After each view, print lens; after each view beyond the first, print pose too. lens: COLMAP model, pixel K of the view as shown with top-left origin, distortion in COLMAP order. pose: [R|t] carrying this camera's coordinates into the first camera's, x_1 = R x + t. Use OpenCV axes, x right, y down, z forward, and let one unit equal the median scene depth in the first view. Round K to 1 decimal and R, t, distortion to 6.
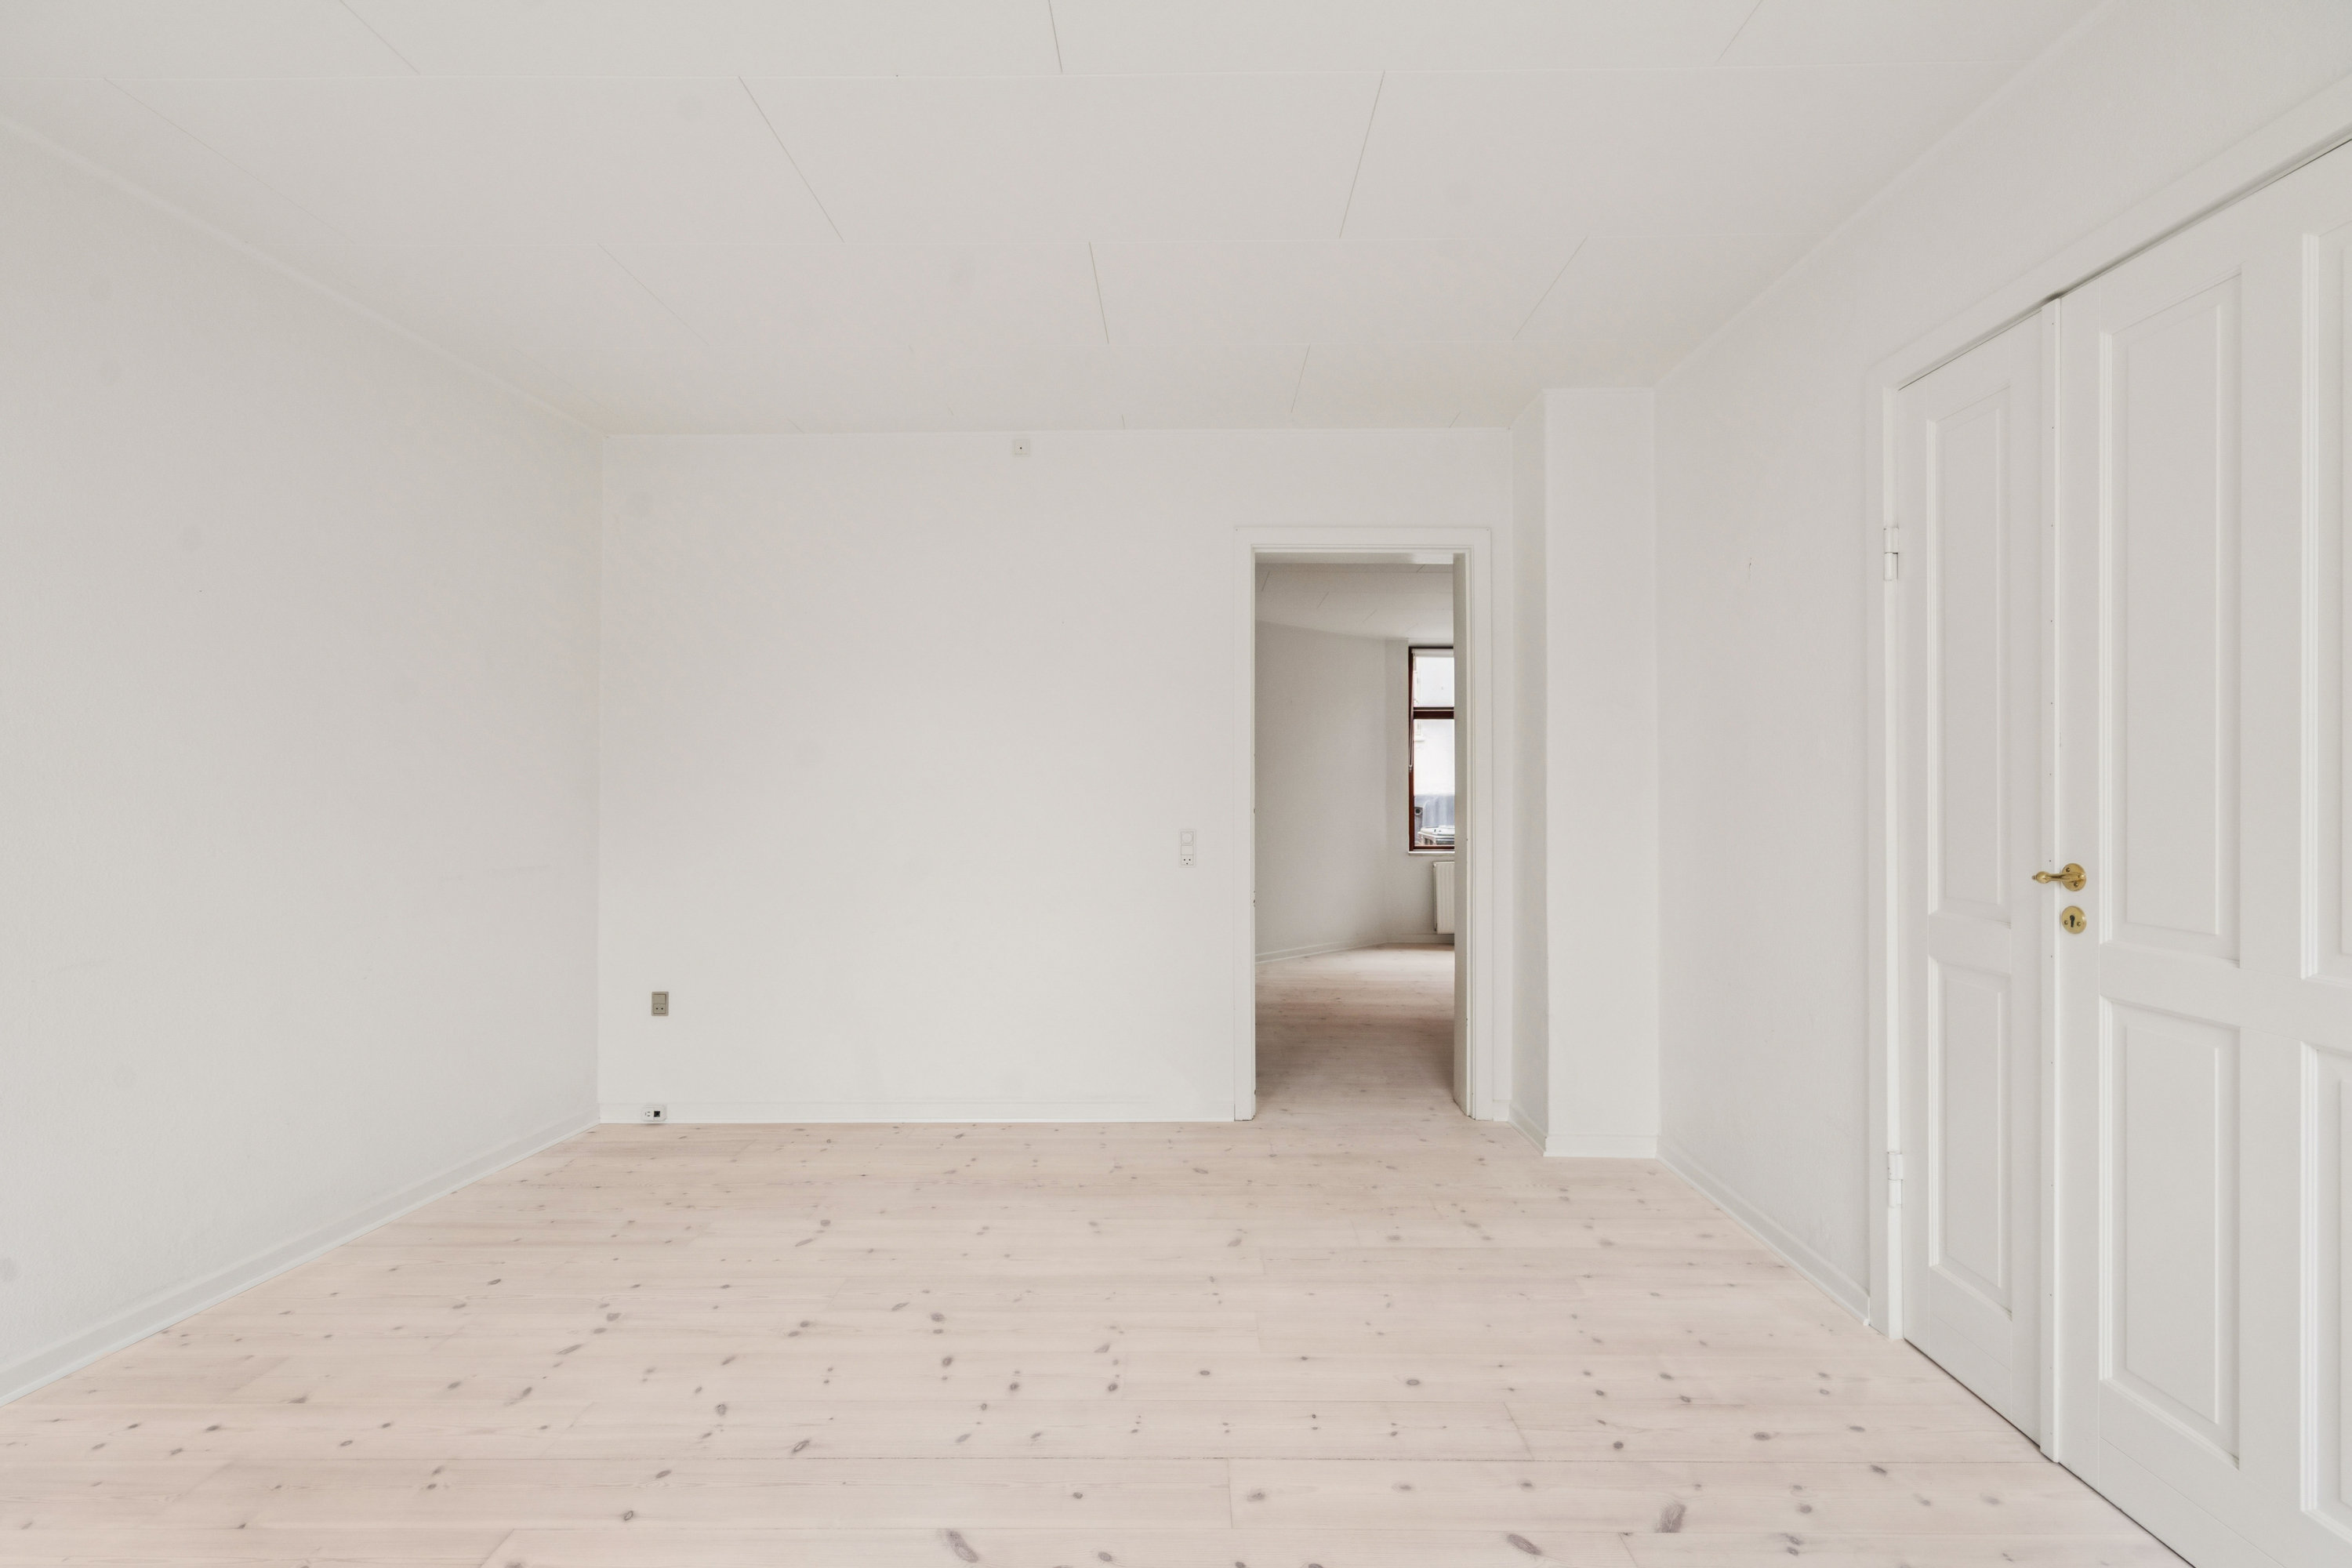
lens RADIAL K [[1047.9, 0, 1182.8], [0, 1047.9, 814.6], [0, 0, 1]] dist [-0.004131, 0.000539]
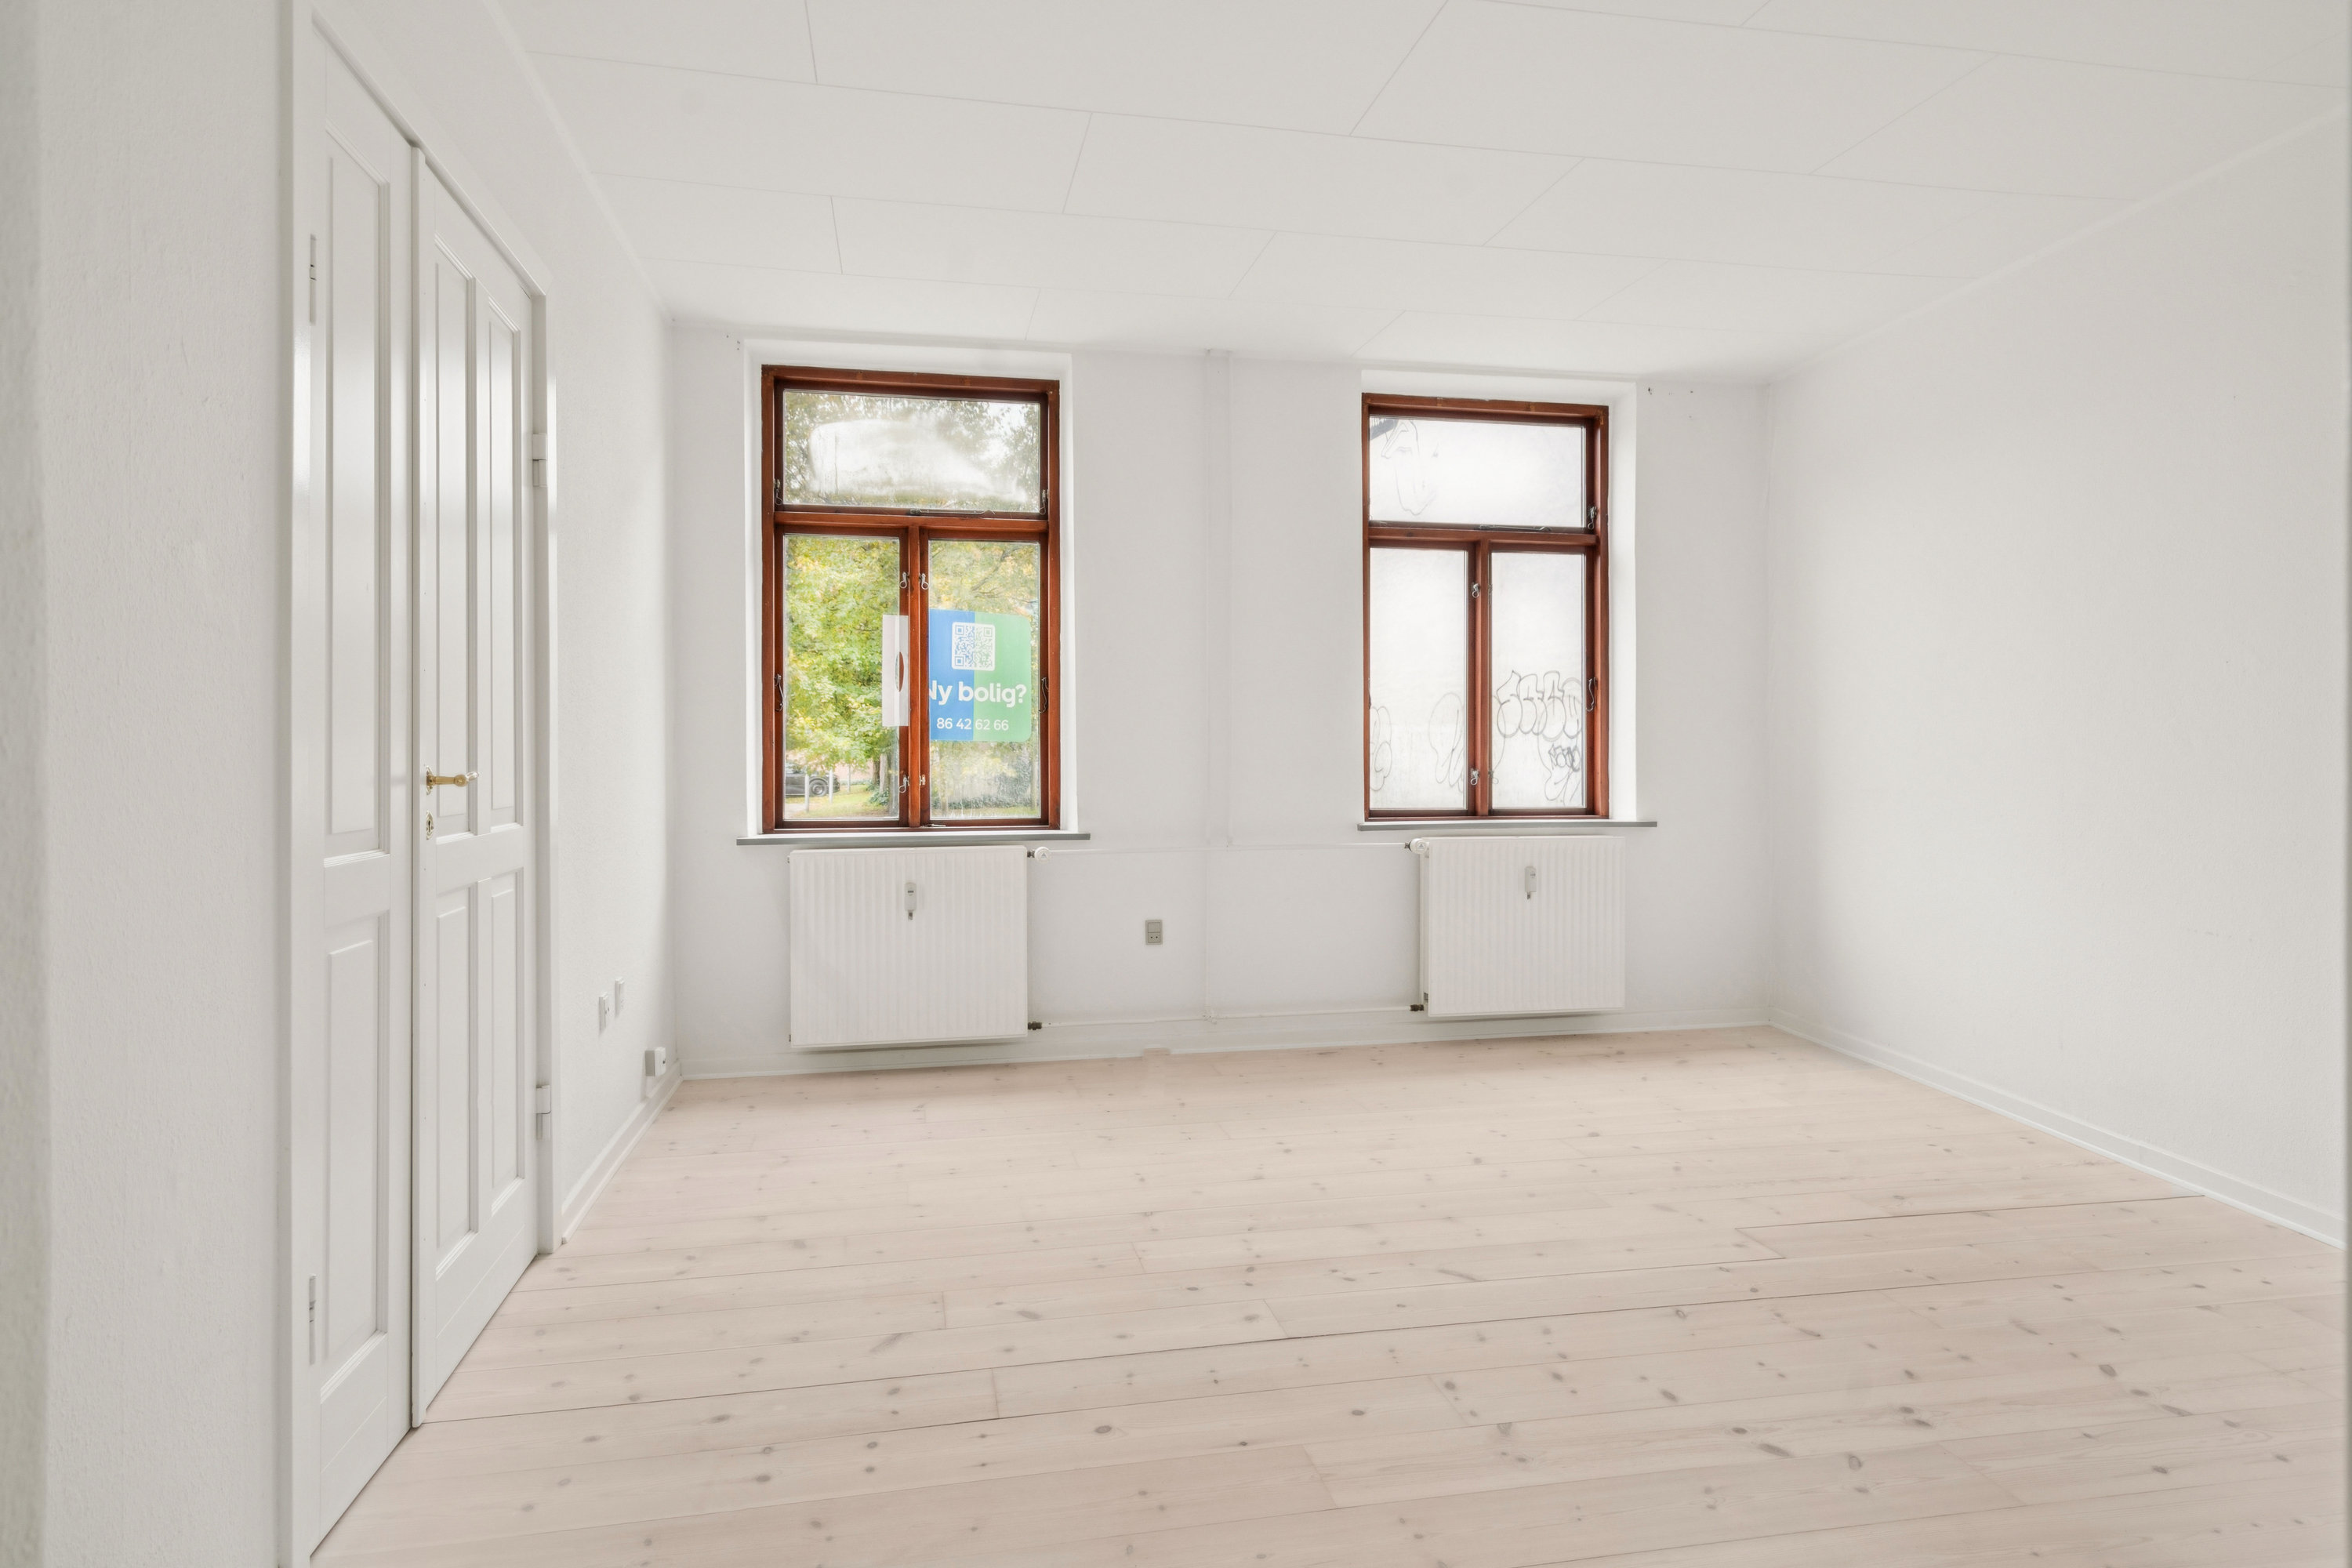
lens RADIAL K [[1326.1, 0, 1177.7], [0, 1326.1, 740.4], [0, 0, 1]] dist [-0.000378, -0.000096]
pose [[-0.978537, 0.000874, -0.206070, 0.348528], [-0.003211, 0.999805, 0.019491, -0.003688], [0.206047, 0.019734, -0.978343, 1.861774]]
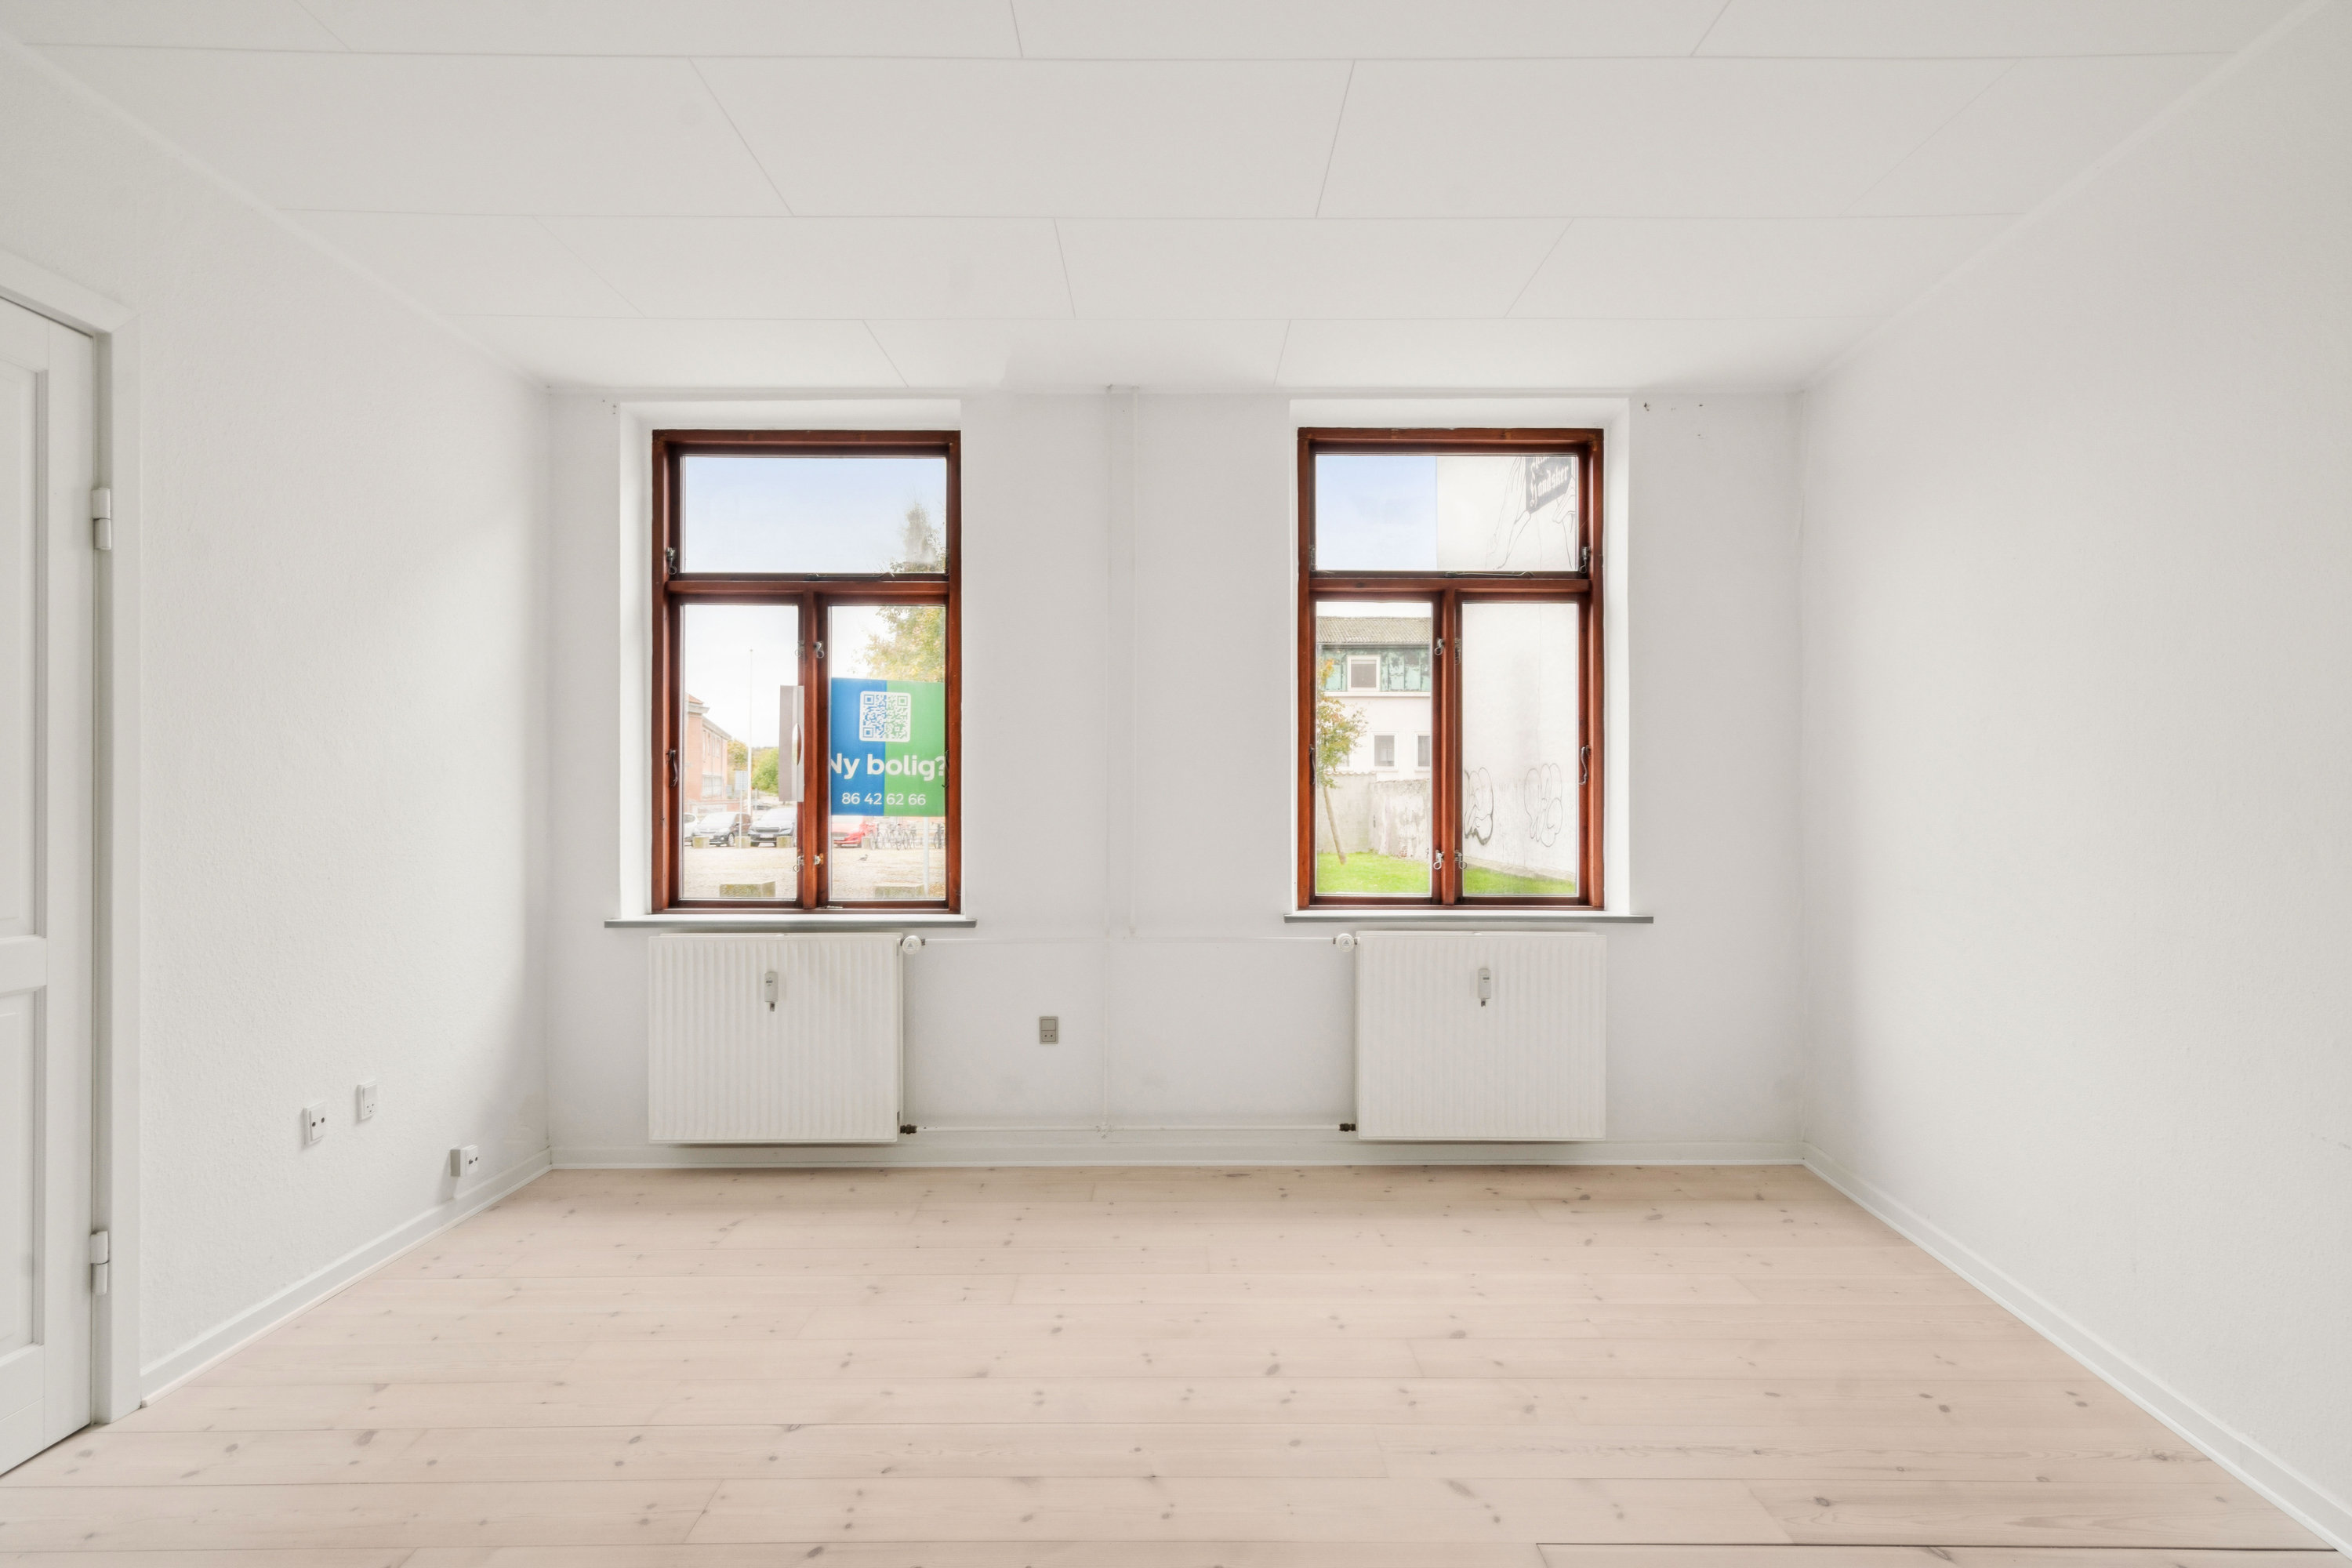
lens RADIAL K [[1188.1, 0, 1176.0], [0, 1188.1, 784.0], [0, 0, 1]] dist [-0.001483, 0.001605]
pose [[-0.999868, -0.001054, -0.016231, -0.209701], [-0.001297, 0.999887, 0.014986, -0.039151], [0.016213, 0.015005, -0.999756, 1.508515]]
